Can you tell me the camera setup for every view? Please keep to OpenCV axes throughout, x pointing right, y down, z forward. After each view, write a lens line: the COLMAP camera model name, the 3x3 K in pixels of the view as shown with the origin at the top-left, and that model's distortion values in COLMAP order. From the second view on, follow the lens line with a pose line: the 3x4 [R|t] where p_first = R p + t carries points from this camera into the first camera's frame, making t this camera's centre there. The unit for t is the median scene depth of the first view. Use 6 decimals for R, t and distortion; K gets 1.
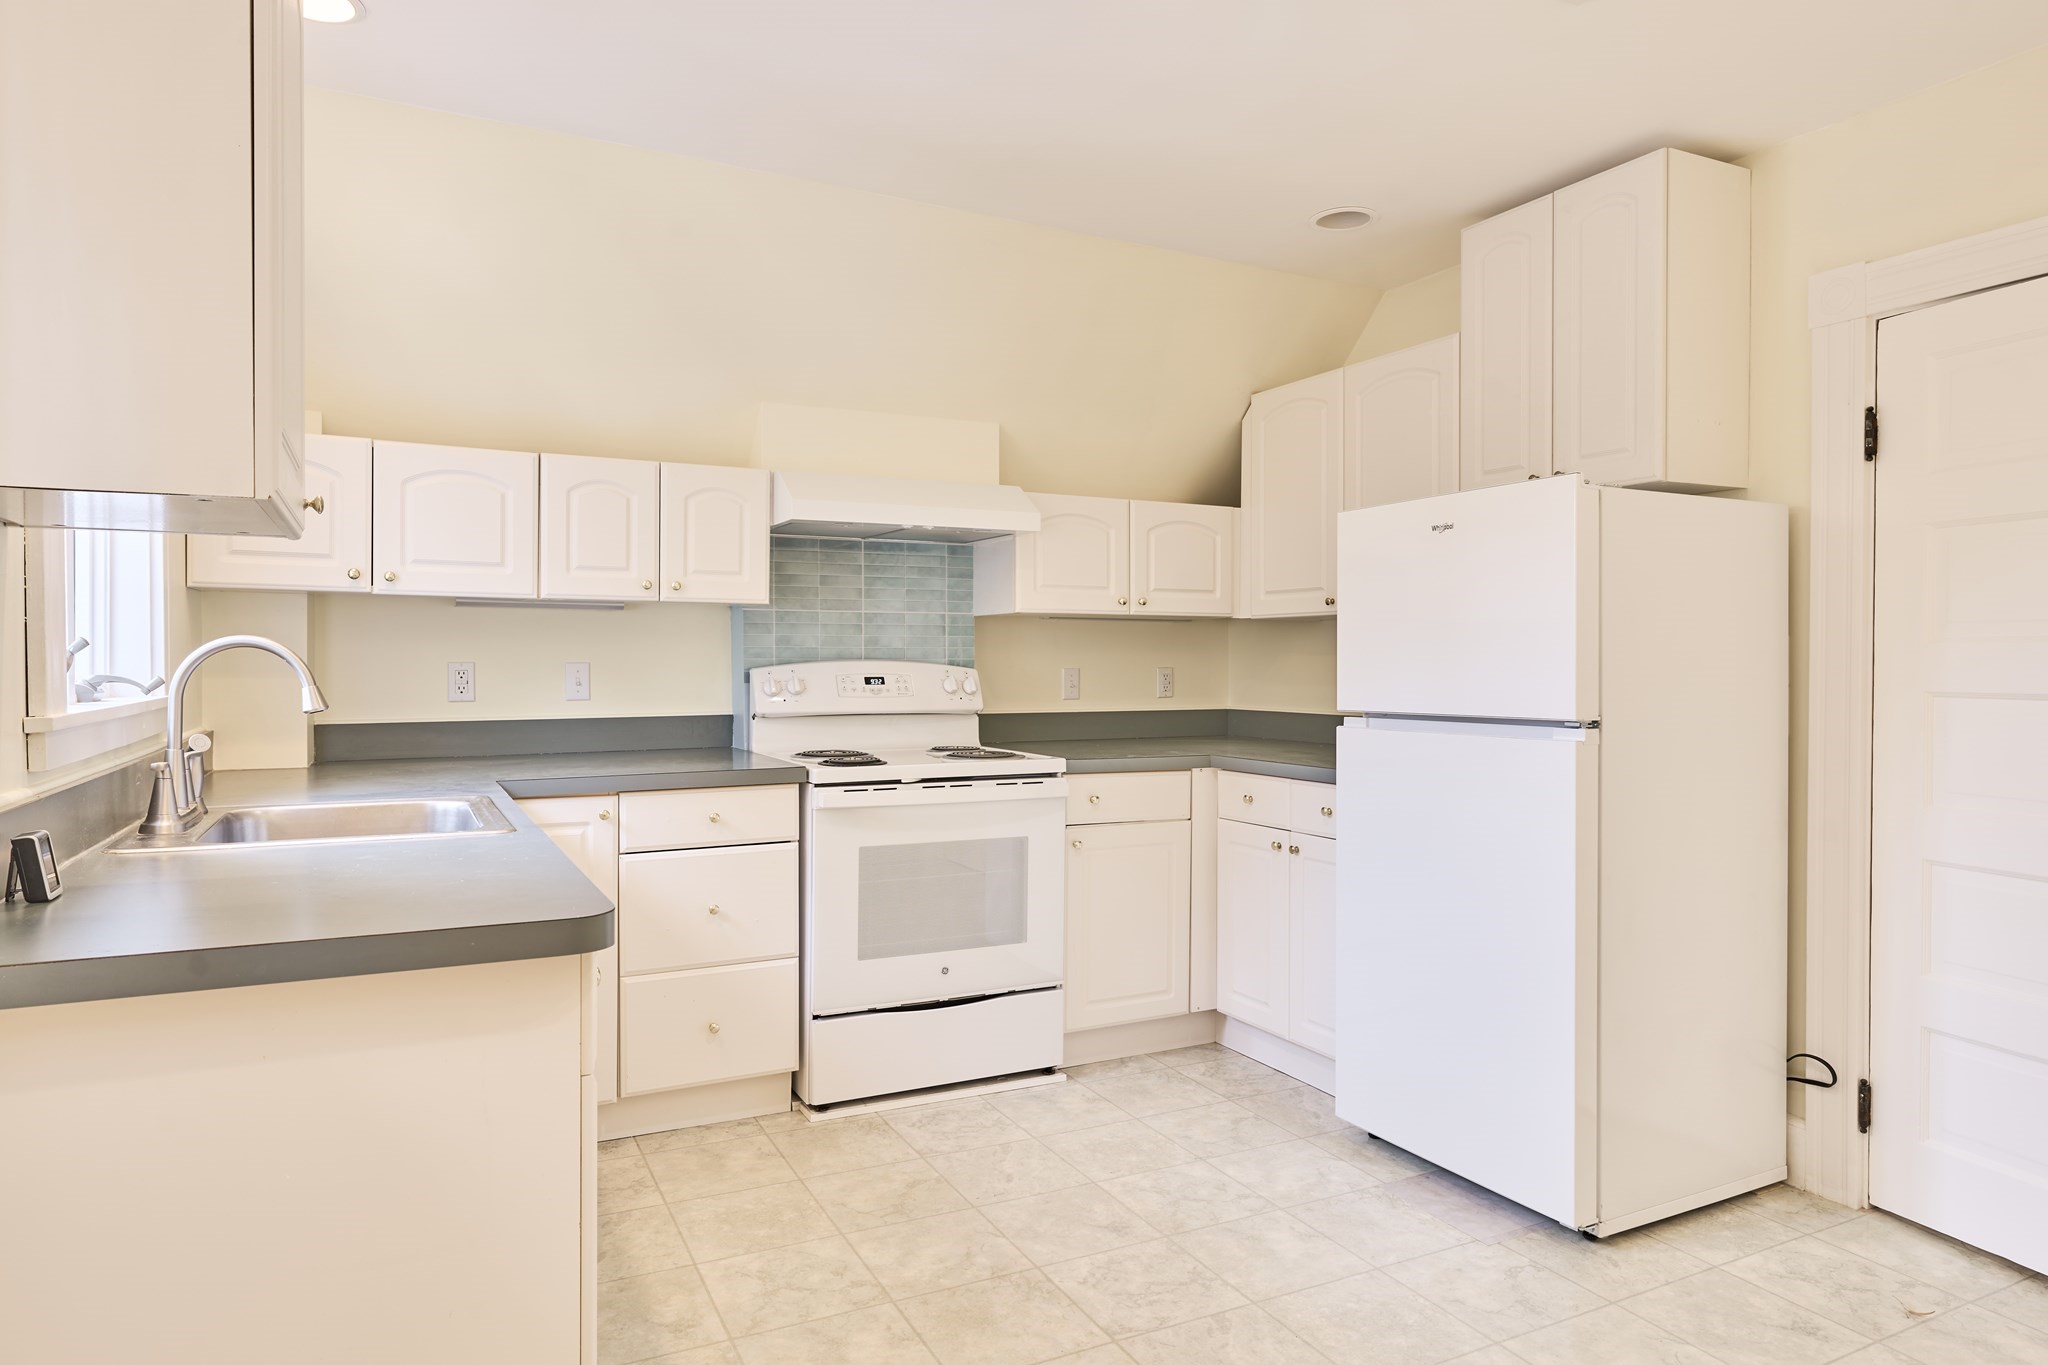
lens RADIAL K [[1237.7, 0, 1024.0], [0, 1237.7, 682.5], [0, 0, 1]] dist [-0.000878, 0.000214]
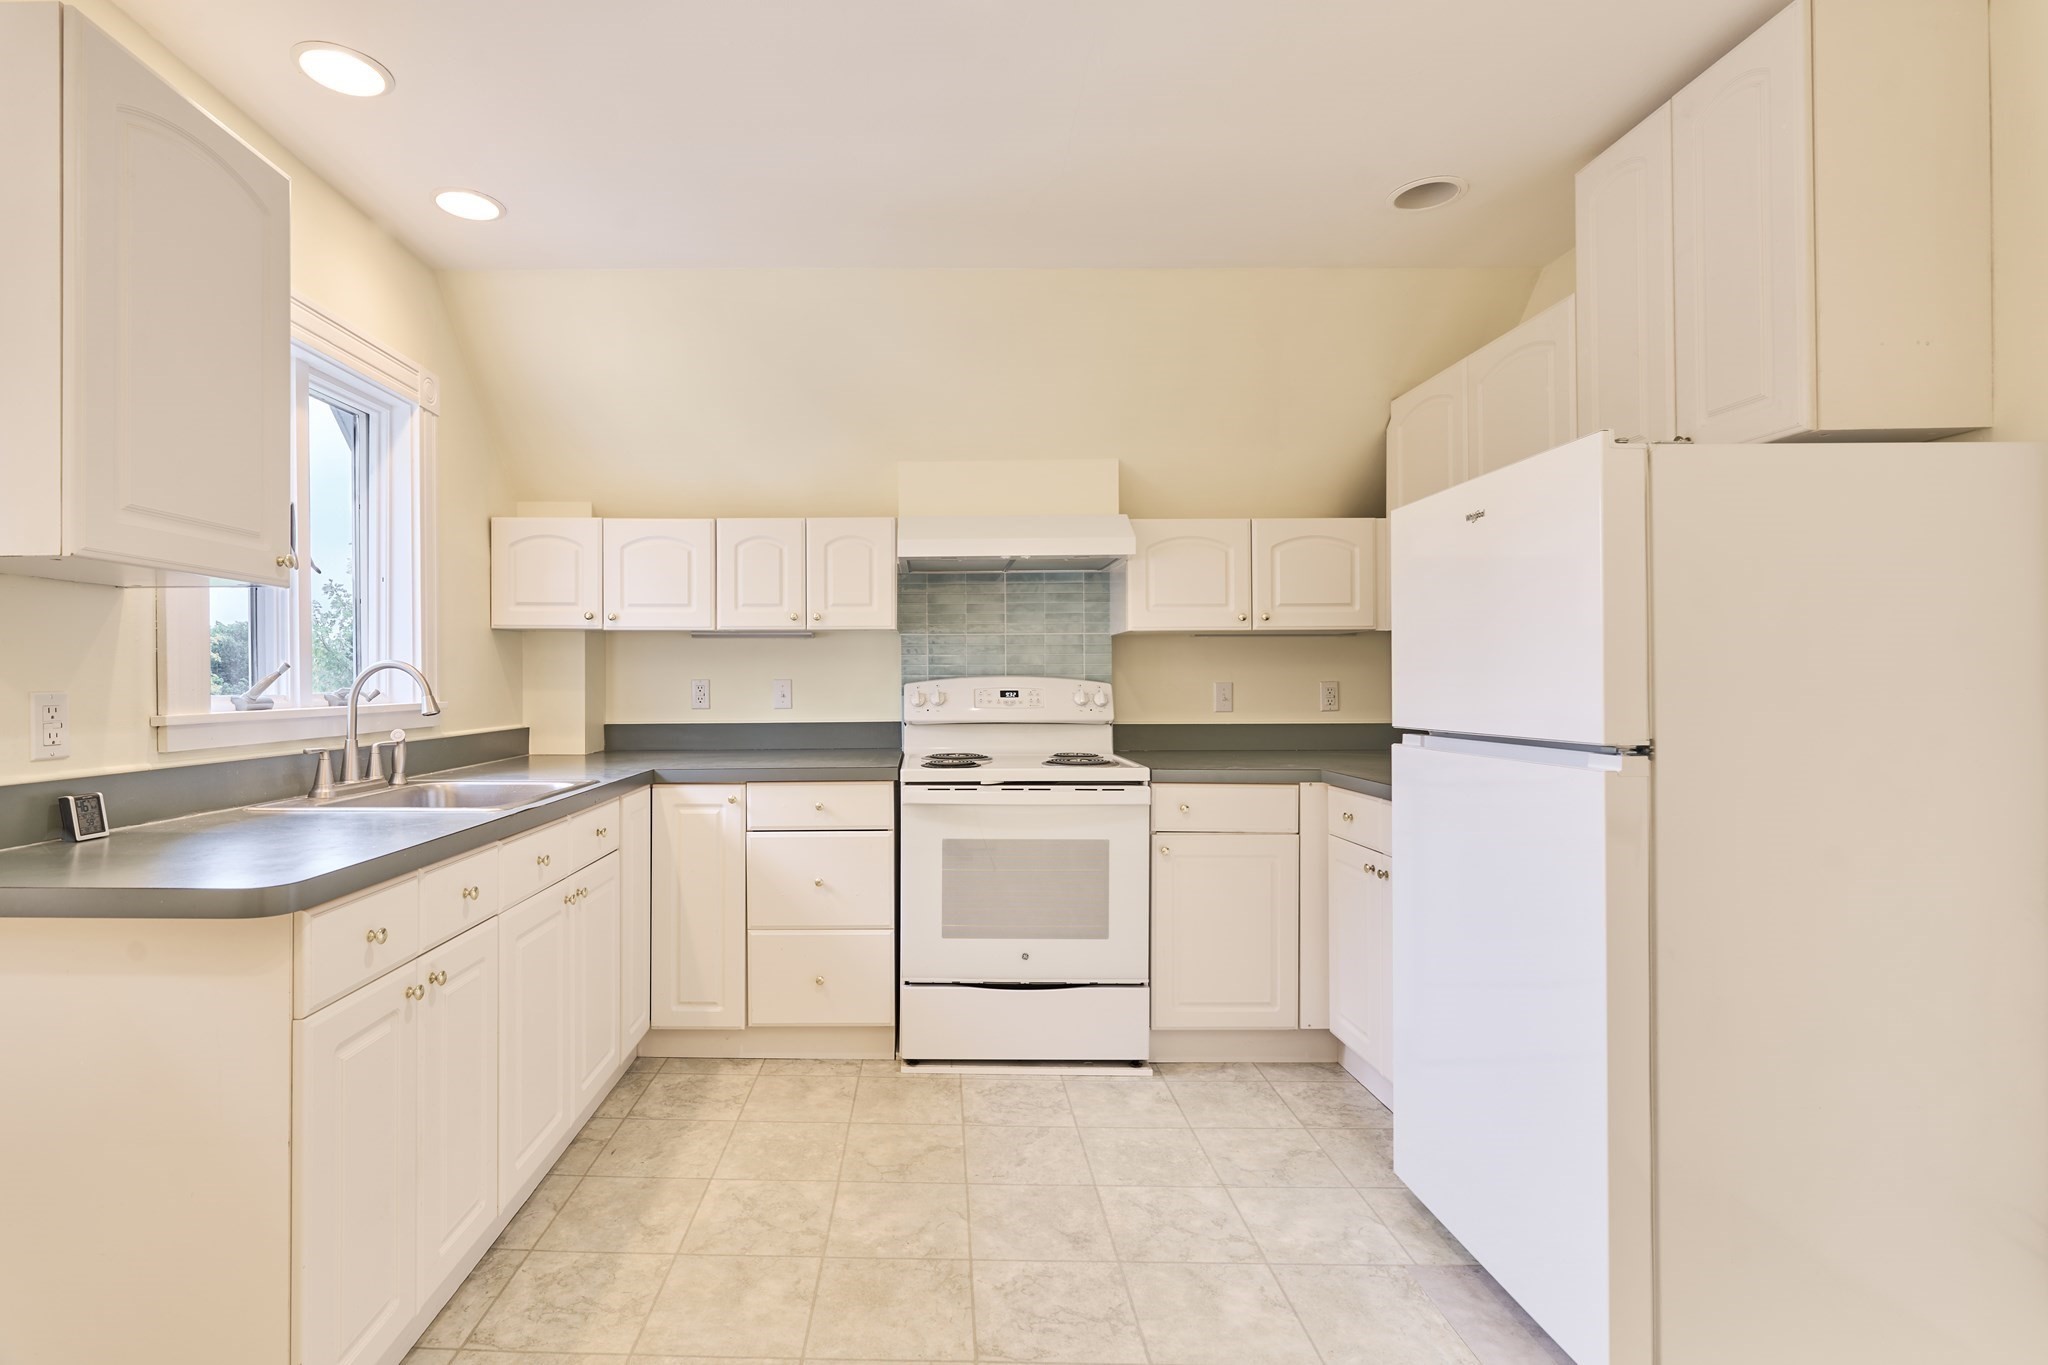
lens RADIAL K [[970.6, 0, 919.9], [0, 970.6, 681.8], [0, 0, 1]] dist [-0.003318, 0.000275]
pose [[0.883403, -0.004404, -0.468593, 0.261240], [-0.002686, 0.999892, -0.014462, 0.000702], [0.468606, 0.014034, 0.883296, 0.188543]]
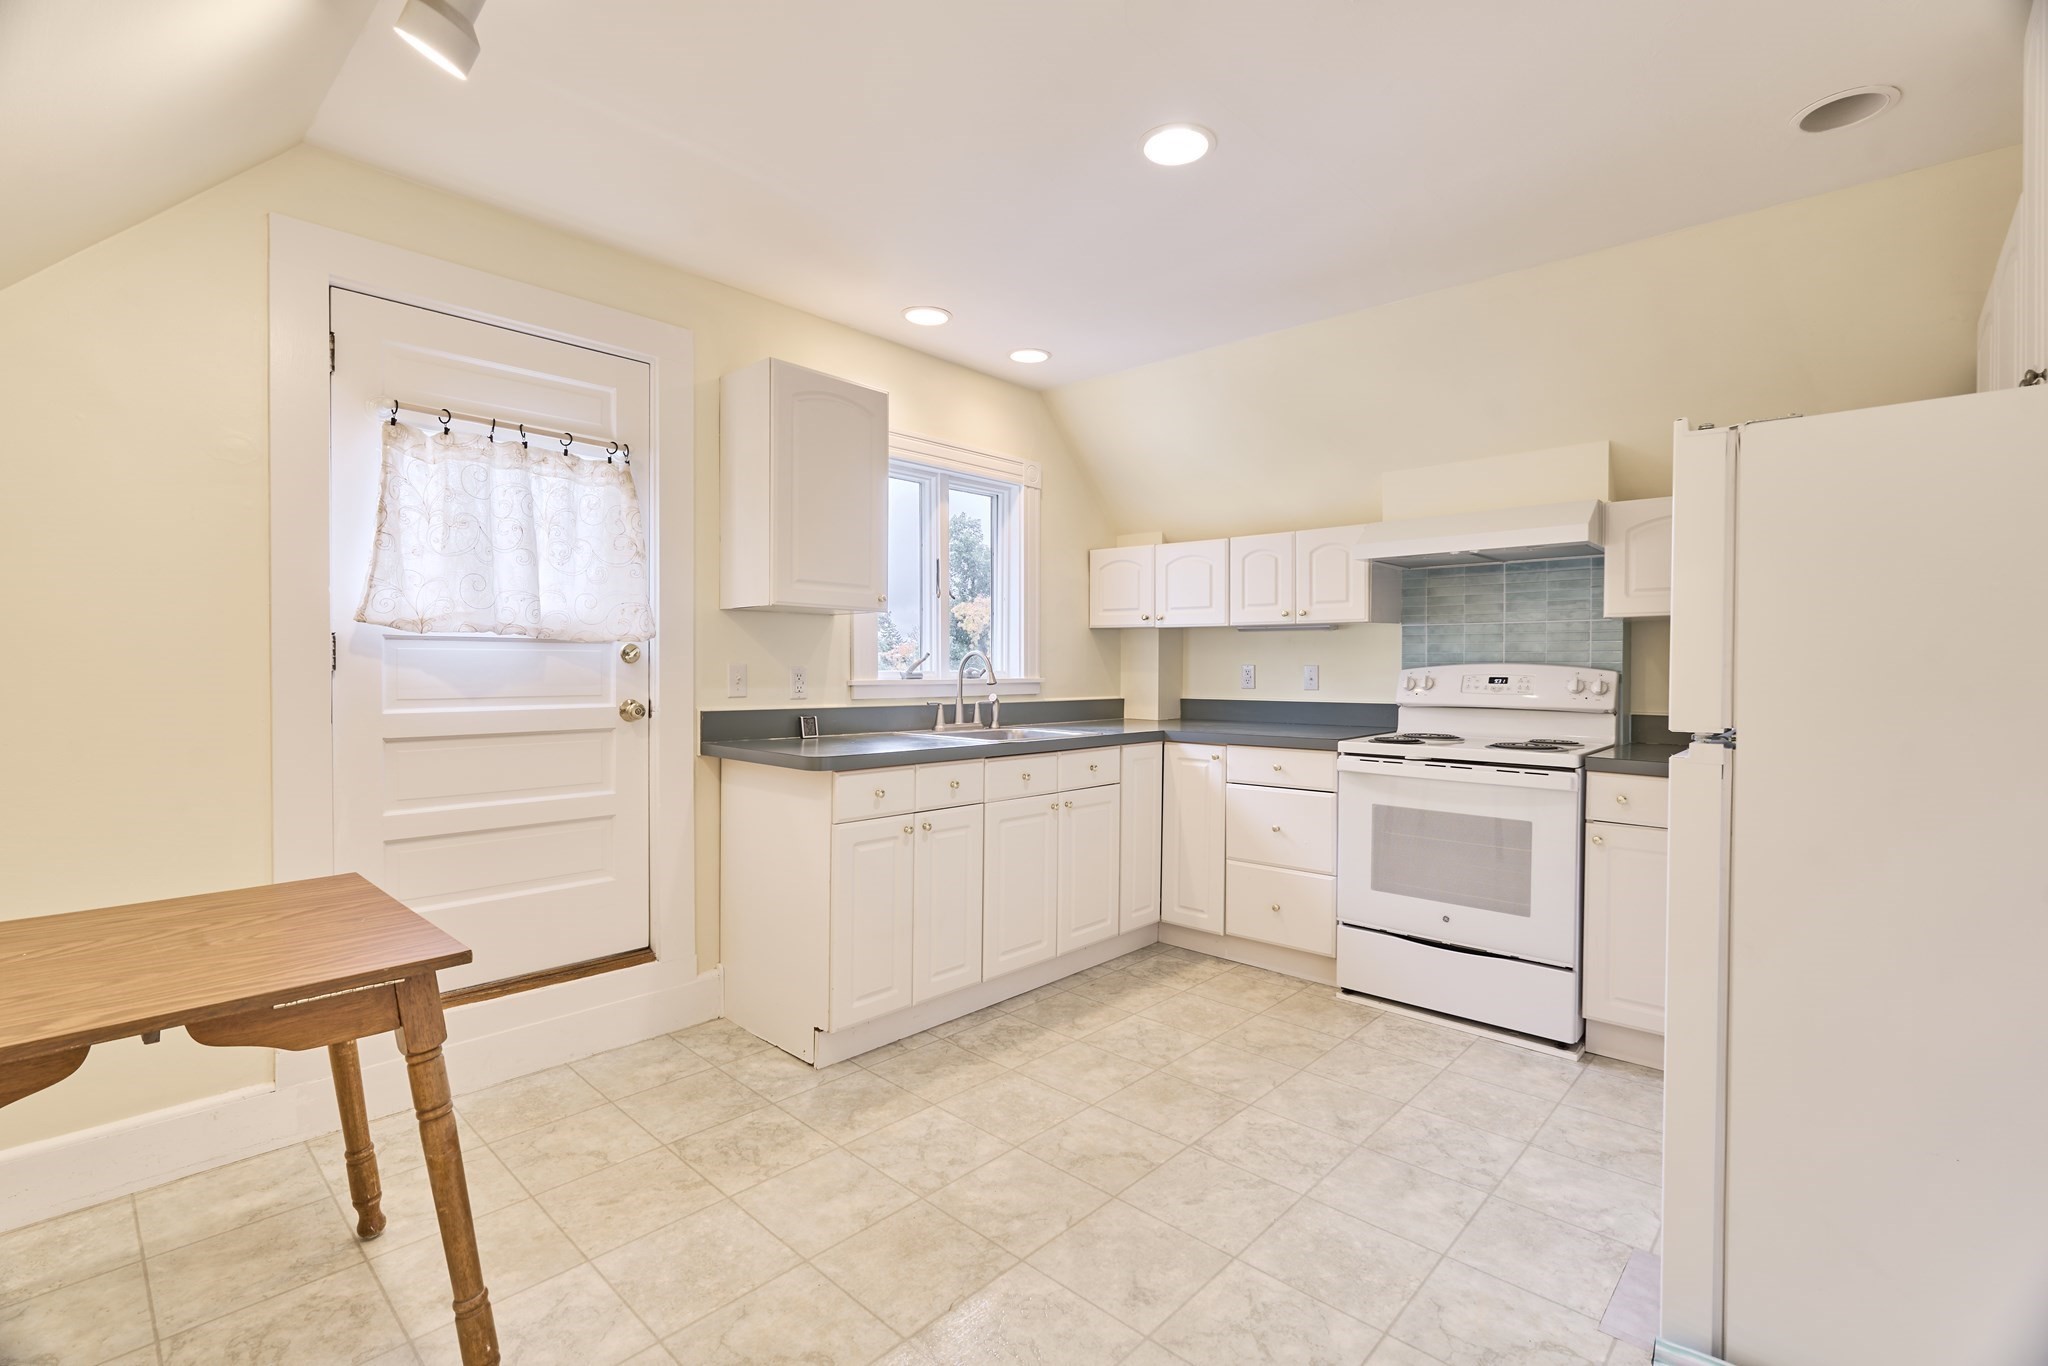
lens RADIAL K [[928.1, 0, 1024.0], [0, 928.1, 683.0], [0, 0, 1]] dist [-0.000662, 0.000164]
pose [[0.344539, 0.016286, -0.938631, 0.644237], [-0.020957, 0.999734, 0.009653, 0.002356], [0.938538, 0.016345, 0.344789, 0.298391]]
